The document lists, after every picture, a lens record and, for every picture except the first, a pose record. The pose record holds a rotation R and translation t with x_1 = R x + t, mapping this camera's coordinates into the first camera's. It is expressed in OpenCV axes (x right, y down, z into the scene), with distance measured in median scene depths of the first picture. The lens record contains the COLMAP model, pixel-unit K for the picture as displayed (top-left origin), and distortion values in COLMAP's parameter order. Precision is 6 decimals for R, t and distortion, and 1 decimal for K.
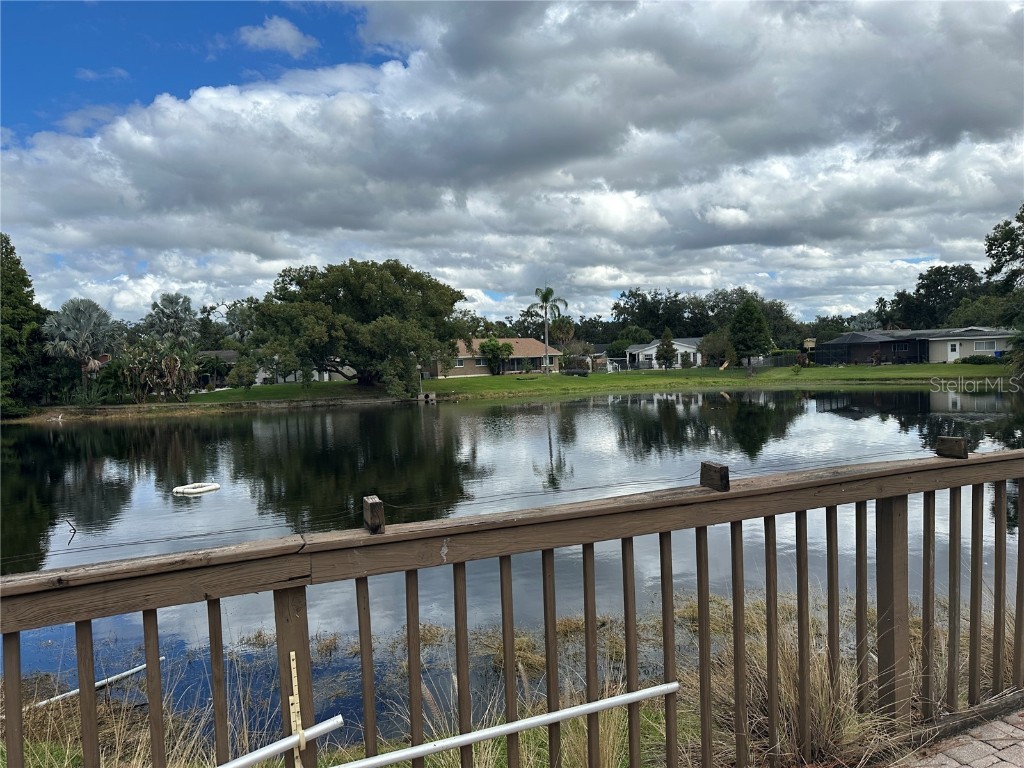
lens RADIAL K [[729.2, 0, 514.9], [0, 729.2, 390.2], [0, 0, 1]] dist [0.017995, -0.008889]
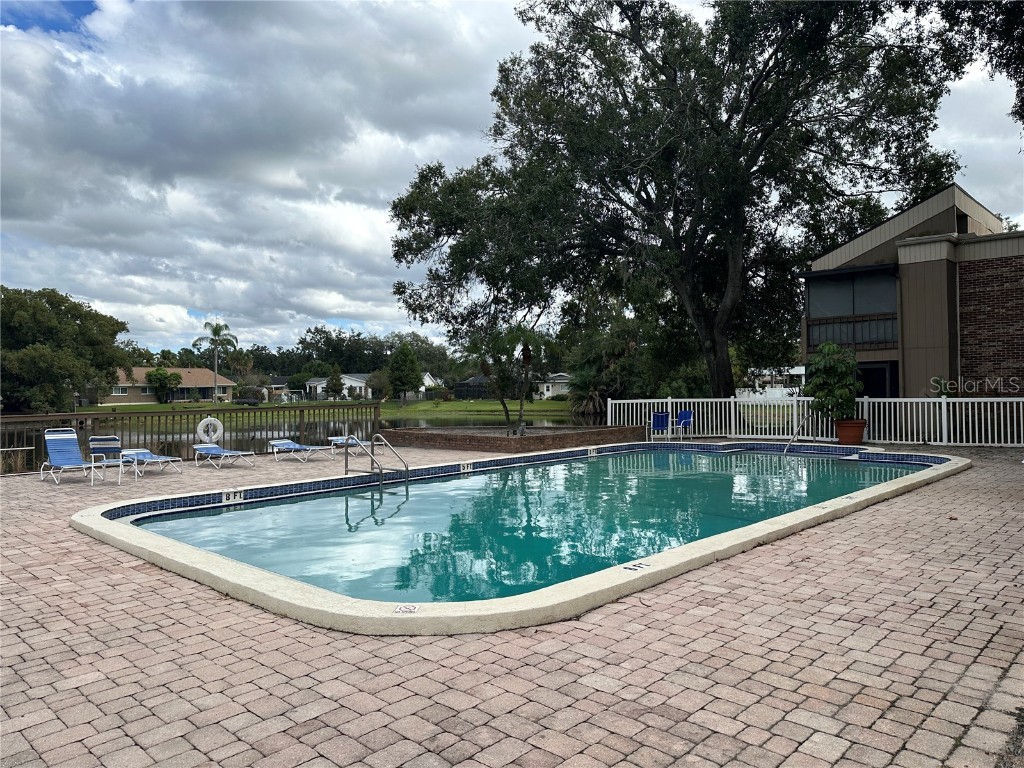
lens RADIAL K [[719.5, 0, 542.0], [0, 719.5, 379.7], [0, 0, 1]] dist [0.037576, -0.061092]
pose [[0.909149, 0.030125, 0.415381, 0.036124], [-0.005148, 0.998117, -0.061120, 0.005870], [-0.416440, 0.053429, 0.907592, -0.164556]]
